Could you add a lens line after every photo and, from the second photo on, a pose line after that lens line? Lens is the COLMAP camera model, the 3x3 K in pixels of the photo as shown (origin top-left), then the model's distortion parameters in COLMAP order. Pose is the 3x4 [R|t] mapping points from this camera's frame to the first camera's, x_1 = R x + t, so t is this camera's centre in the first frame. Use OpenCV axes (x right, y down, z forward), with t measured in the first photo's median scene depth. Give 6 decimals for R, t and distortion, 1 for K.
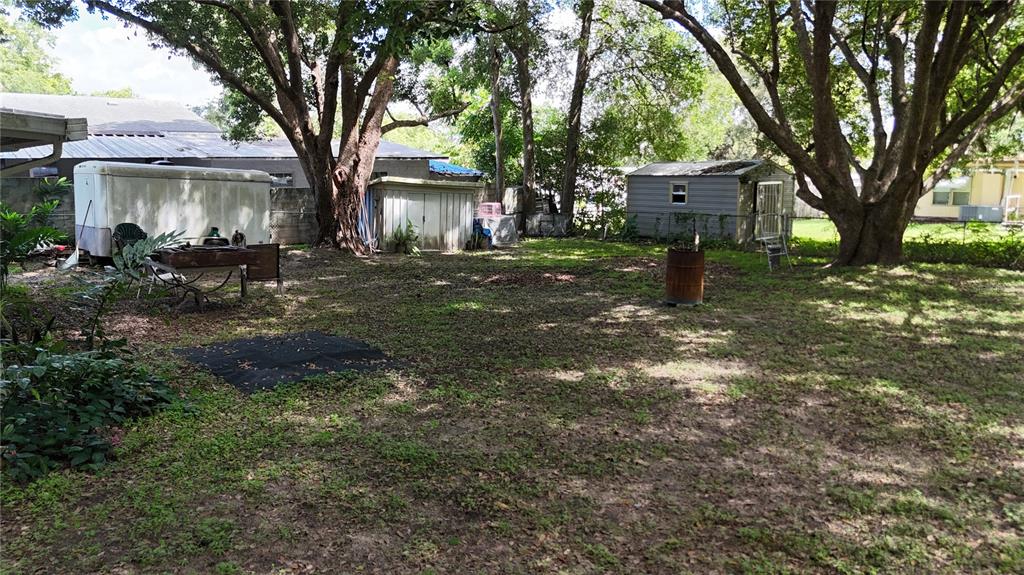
lens RADIAL K [[748.1, 0, 512.4], [0, 748.1, 281.1], [0, 0, 1]] dist [0.025048, -0.028406]
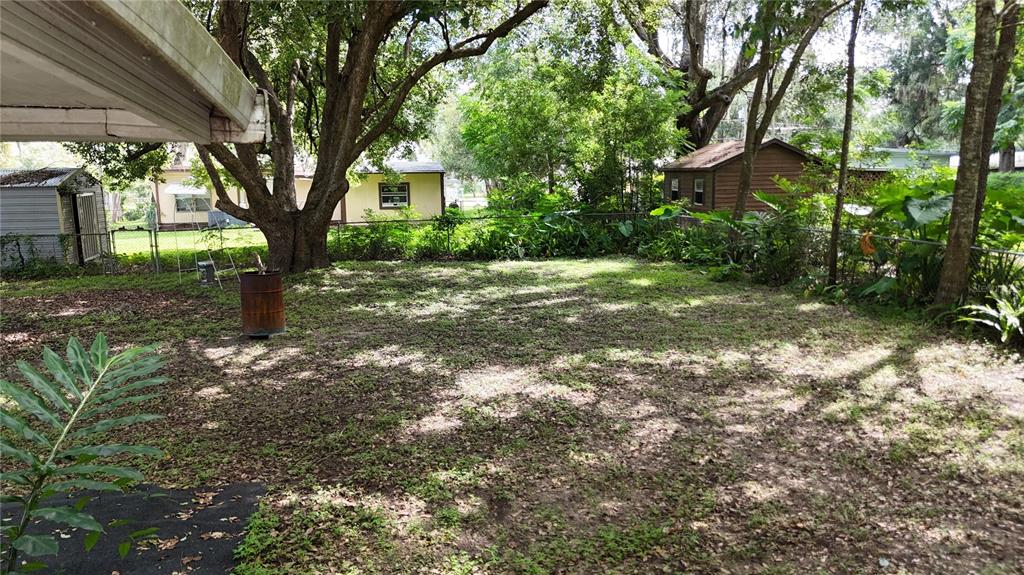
lens RADIAL K [[748.1, 0, 512.1], [0, 748.1, 289.1], [0, 0, 1]] dist [0.025048, -0.028406]
pose [[0.485494, -0.137105, 0.863422, -0.155600], [0.136953, 0.987360, 0.079777, -0.021142], [-0.863446, 0.079517, 0.498135, 0.127640]]
